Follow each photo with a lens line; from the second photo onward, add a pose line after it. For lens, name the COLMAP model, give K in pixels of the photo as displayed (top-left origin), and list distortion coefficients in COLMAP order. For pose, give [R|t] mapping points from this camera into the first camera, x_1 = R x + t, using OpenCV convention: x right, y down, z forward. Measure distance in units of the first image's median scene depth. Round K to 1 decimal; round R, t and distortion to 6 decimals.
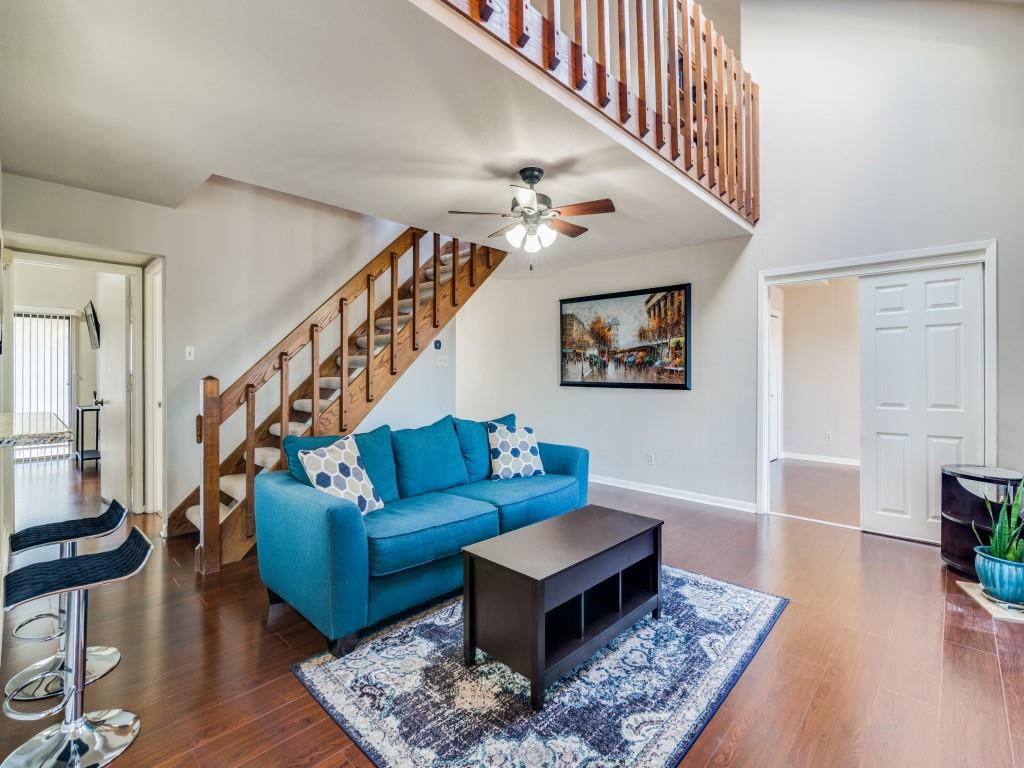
lens RADIAL K [[473.0, 0, 507.2], [0, 473.0, 393.5], [0, 0, 1]] dist [-0.005488, -0.000064]
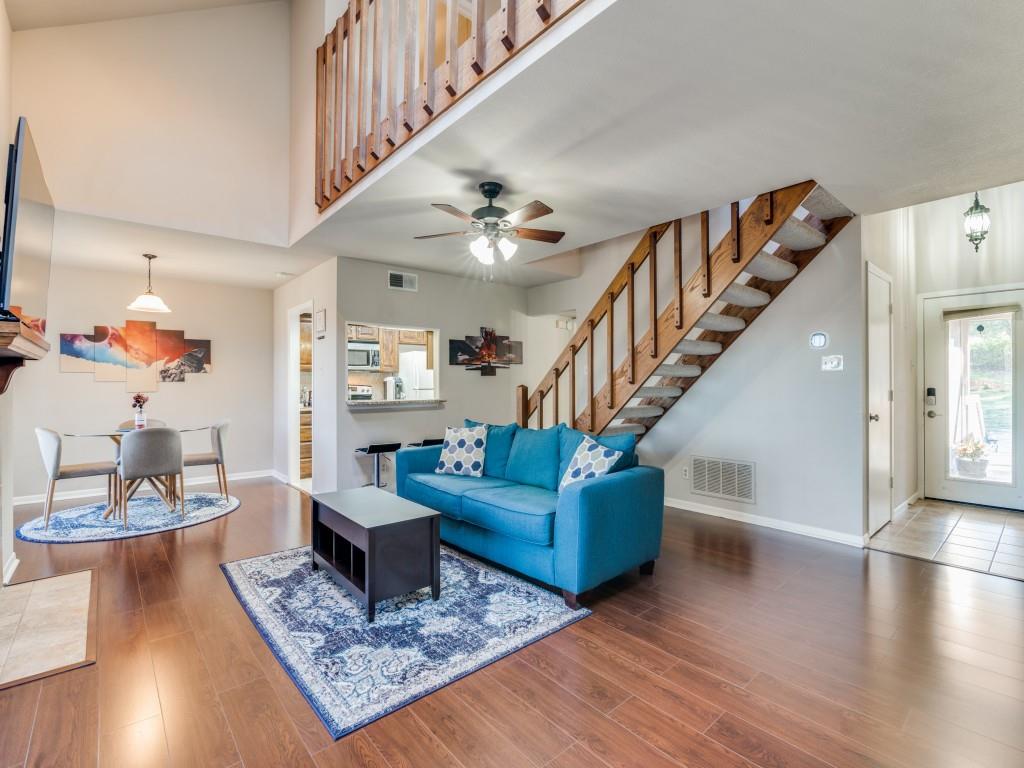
lens RADIAL K [[473.0, 0, 507.2], [0, 473.0, 393.5], [0, 0, 1]] dist [-0.005488, -0.000064]
pose [[-0.105153, 0.016656, -0.994317, 1.438746], [-0.040159, 0.998973, 0.020981, -0.051177], [0.993645, 0.042137, -0.104376, 1.542288]]
